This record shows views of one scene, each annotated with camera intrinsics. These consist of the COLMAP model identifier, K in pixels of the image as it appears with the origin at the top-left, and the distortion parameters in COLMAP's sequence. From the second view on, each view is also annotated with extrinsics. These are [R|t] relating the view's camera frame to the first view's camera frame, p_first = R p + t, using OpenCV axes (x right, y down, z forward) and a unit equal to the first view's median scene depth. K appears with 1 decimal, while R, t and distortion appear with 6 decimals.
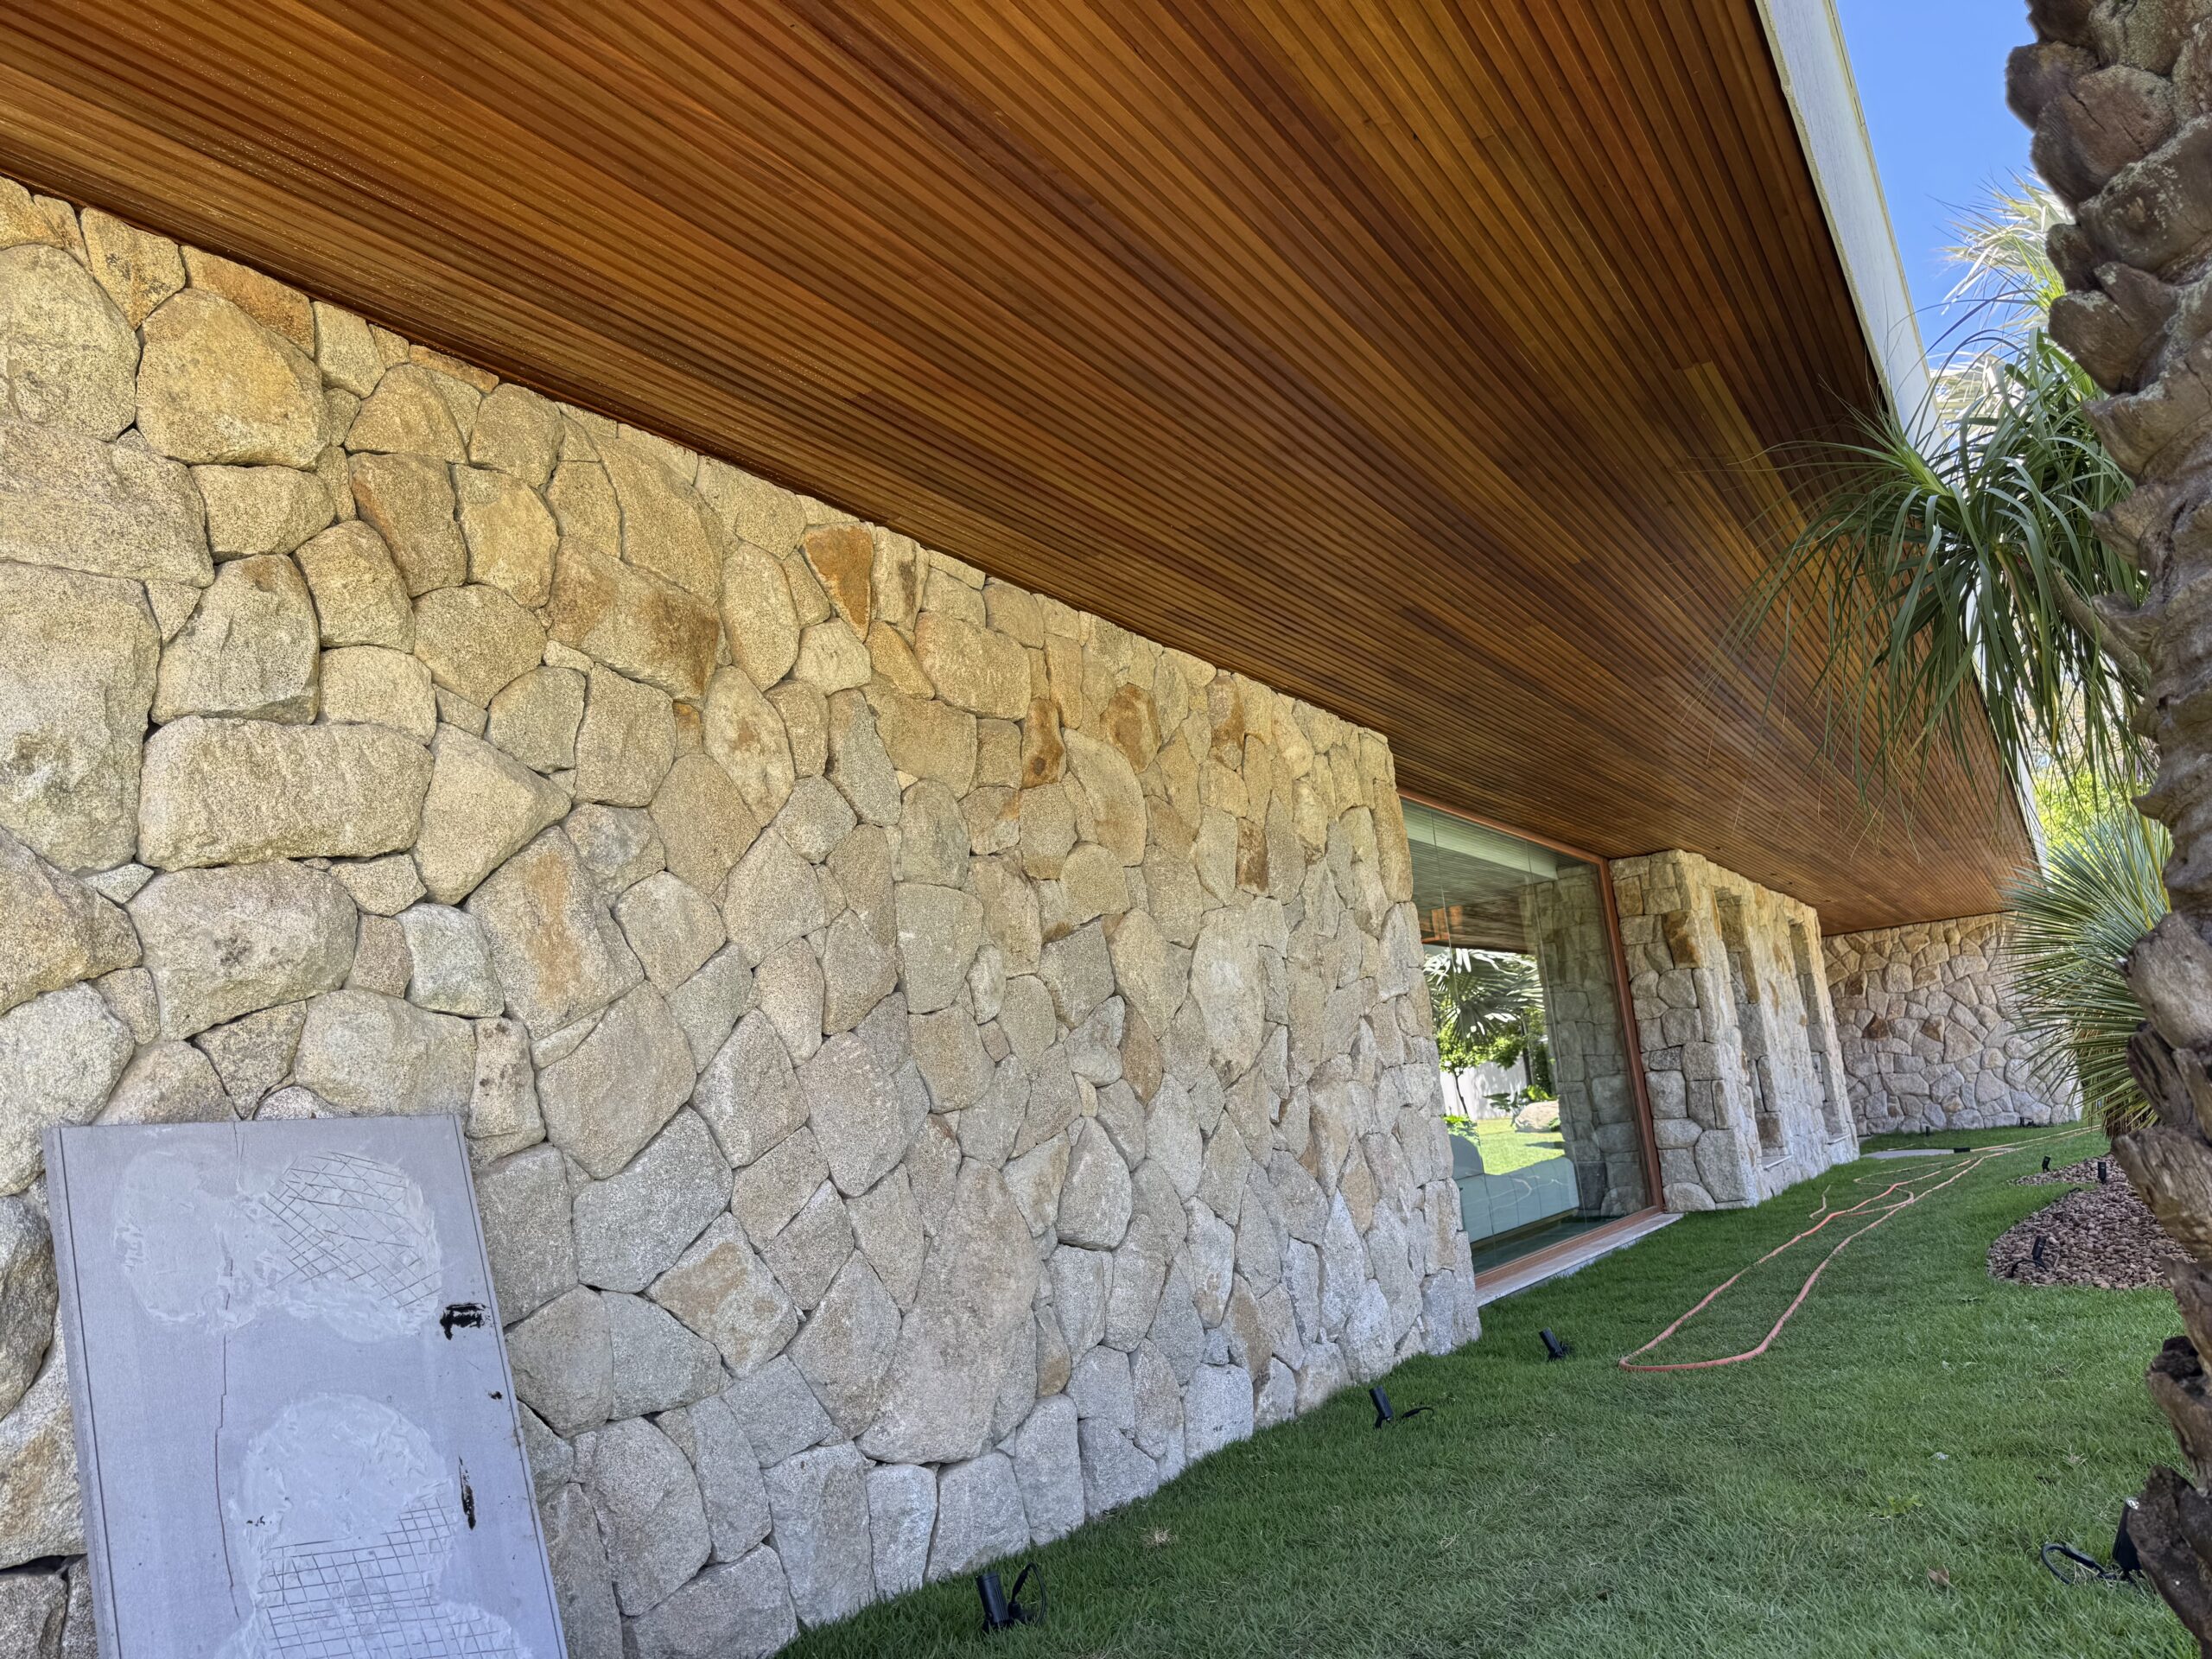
lens RADIAL K [[1532.1, 0, 1122.4], [0, 1532.1, 833.8], [0, 0, 1]] dist [0.175134, -0.343545]
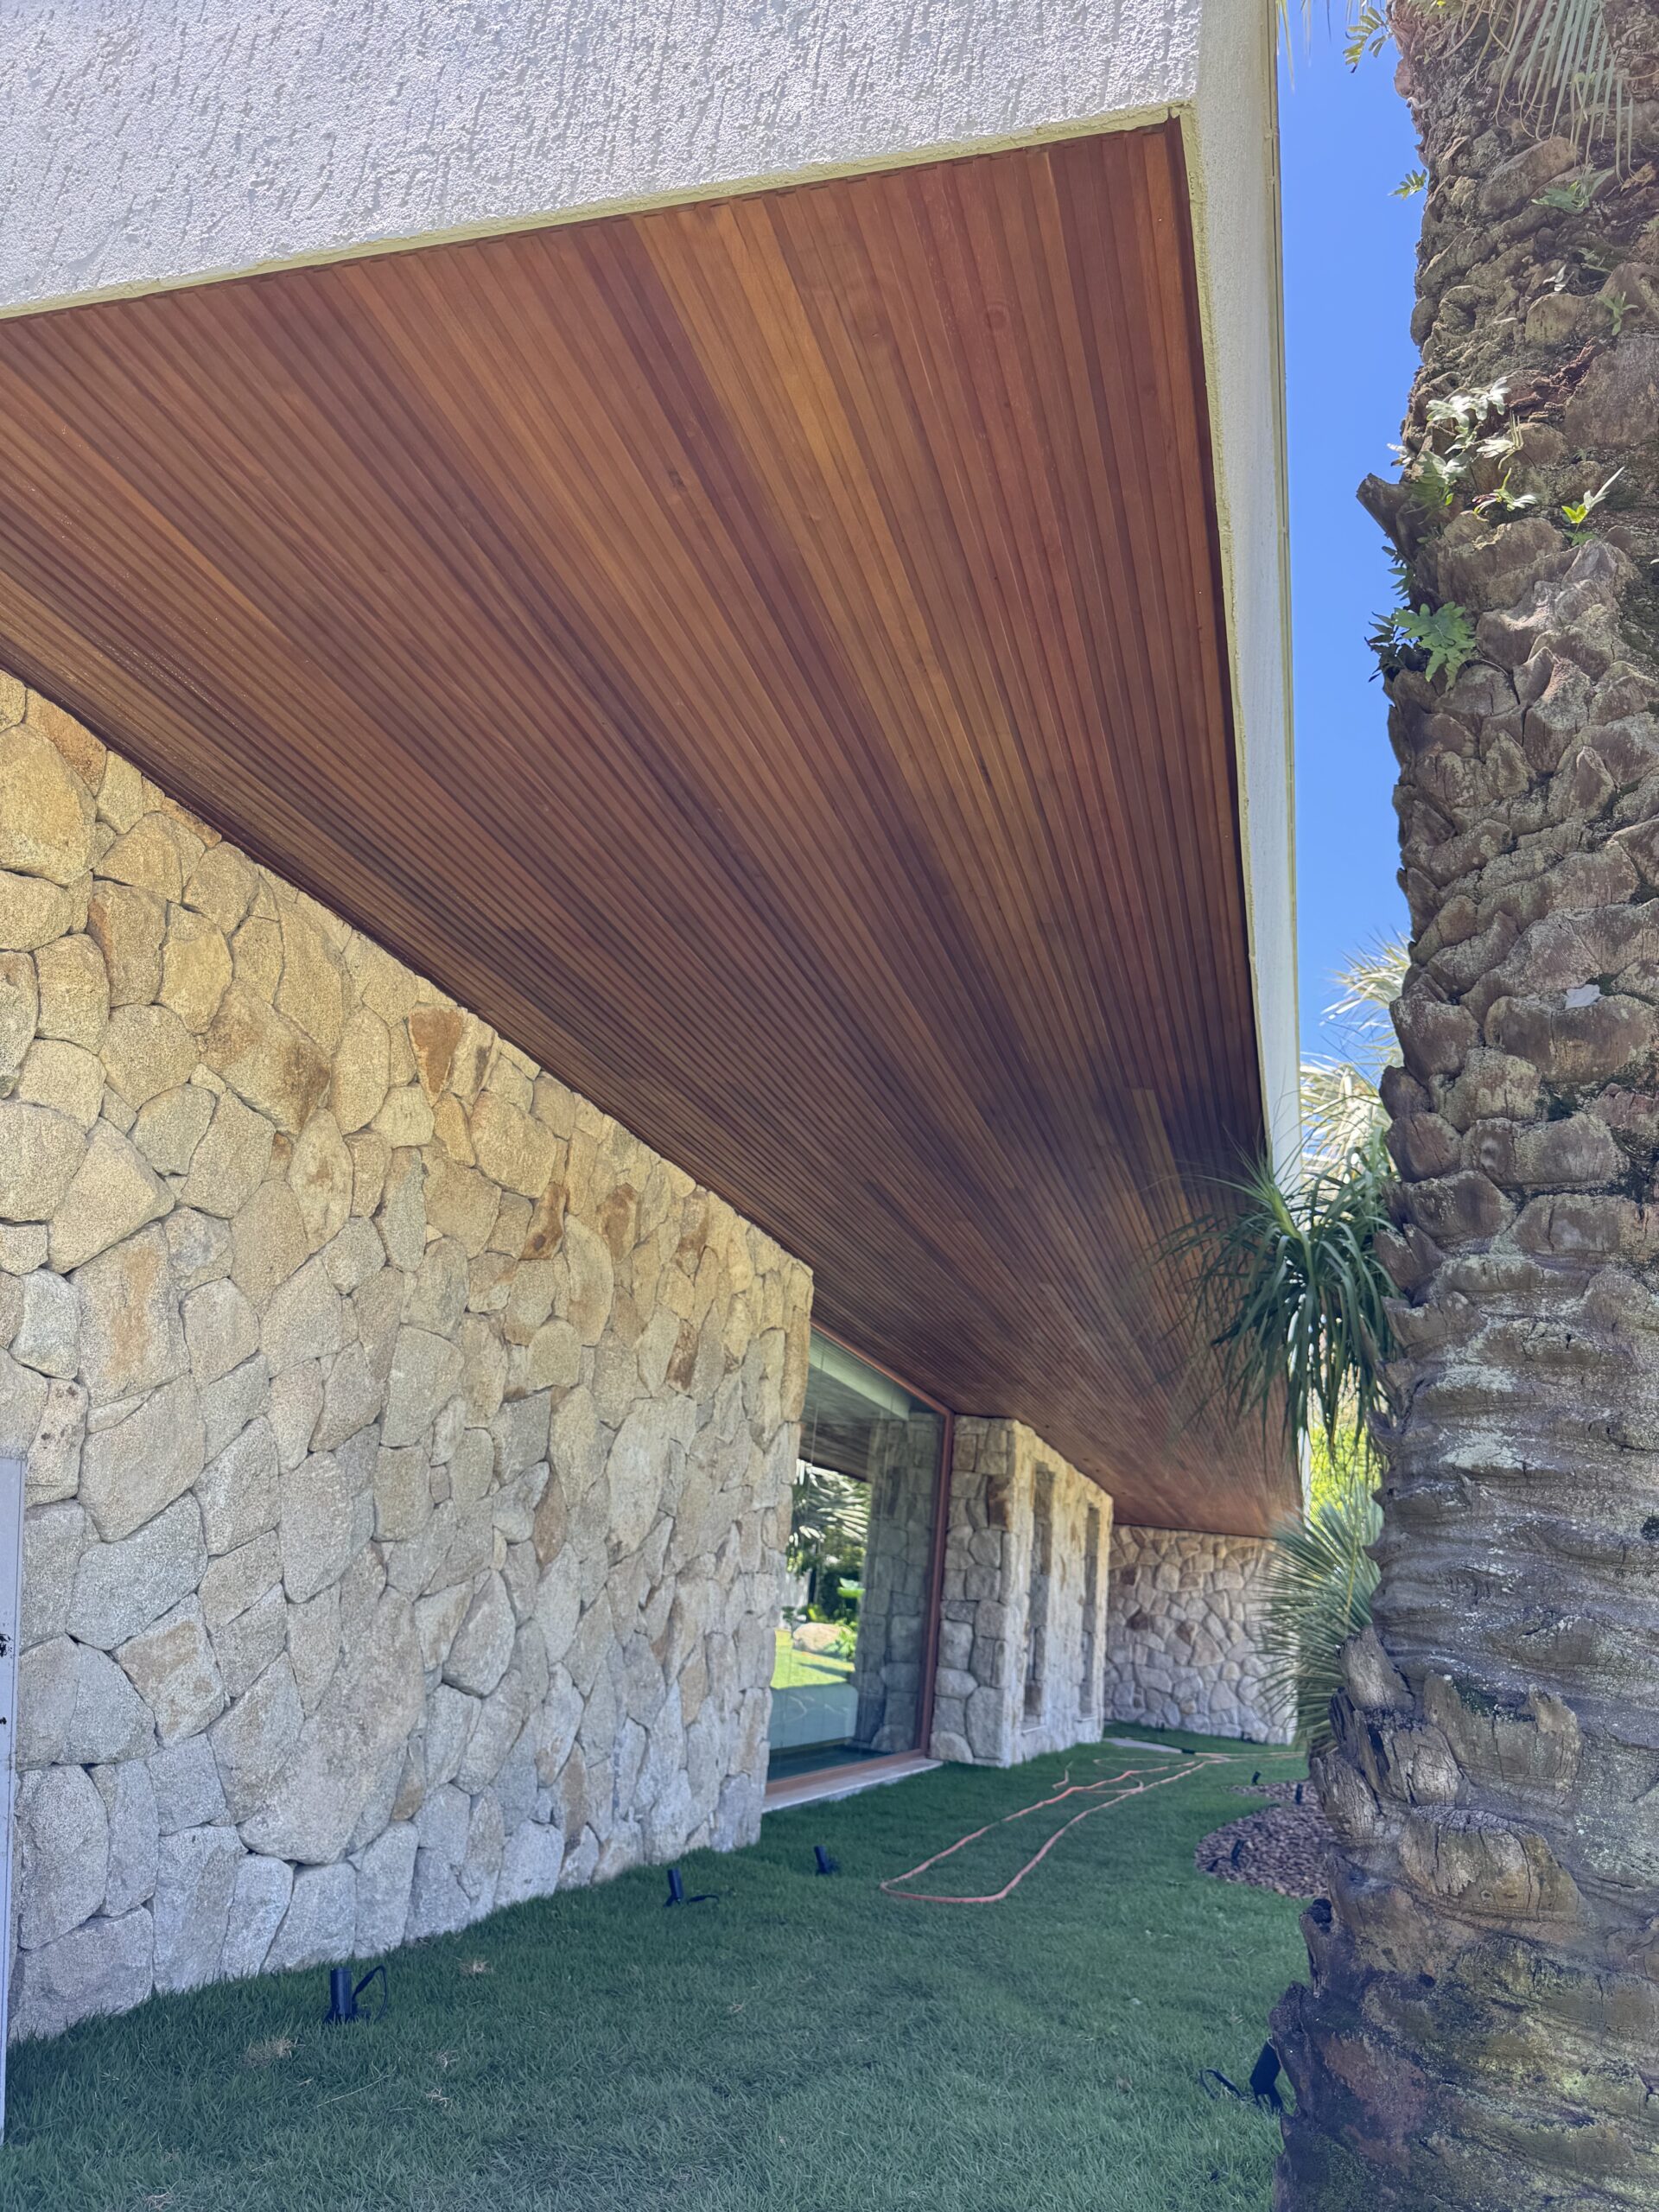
lens RADIAL K [[1531.7, 0, 829.5], [0, 1531.7, 1106.0], [0, 0, 1]] dist [0.182775, -0.375459]
pose [[0.943956, 0.270873, 0.188613, -0.090938], [-0.245655, 0.958198, -0.146665, -0.025787], [-0.220456, 0.092112, 0.971038, -0.146776]]
